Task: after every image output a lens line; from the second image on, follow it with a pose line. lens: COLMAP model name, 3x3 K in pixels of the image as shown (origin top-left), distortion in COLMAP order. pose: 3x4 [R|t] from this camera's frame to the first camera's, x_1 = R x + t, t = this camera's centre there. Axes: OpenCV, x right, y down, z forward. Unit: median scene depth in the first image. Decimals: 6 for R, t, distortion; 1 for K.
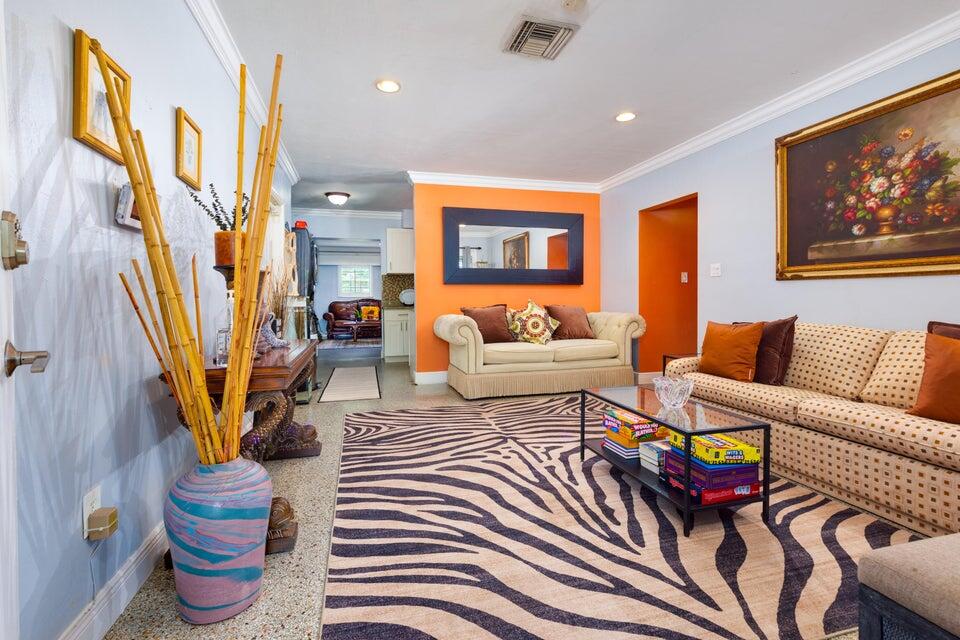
lens RADIAL K [[423.7, 0, 480.6], [0, 423.7, 311.1], [0, 0, 1]] dist [-0.011328, -0.000411]
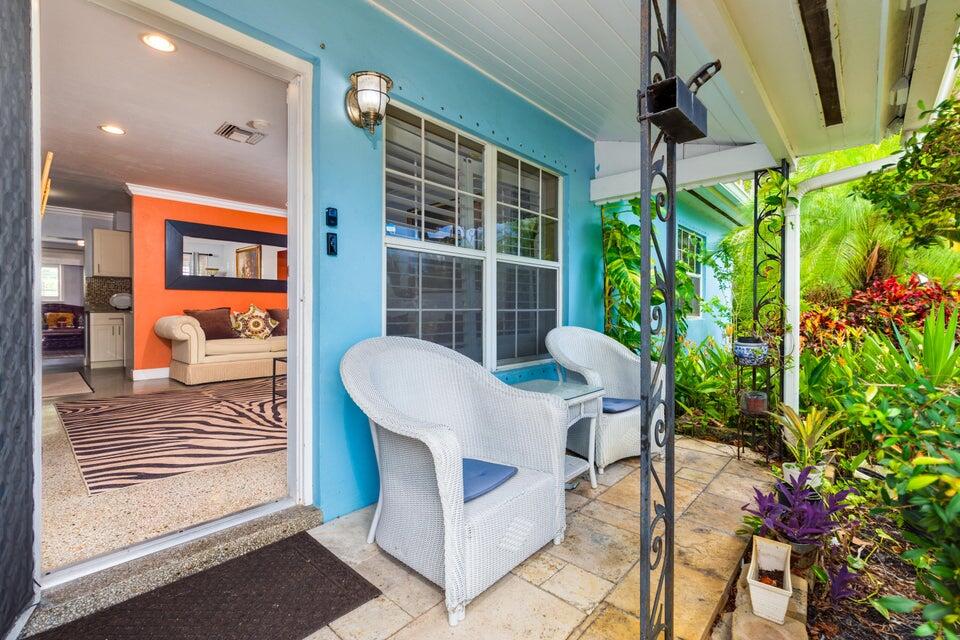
lens RADIAL K [[423.7, 0, 479.4], [0, 423.7, 315.3], [0, 0, 1]] dist [-0.011328, -0.000411]
pose [[0.851421, 0.004537, 0.524464, 0.036356], [0.004556, 0.999861, -0.016047, 0.029122], [-0.524464, 0.016052, 0.851281, -0.393817]]
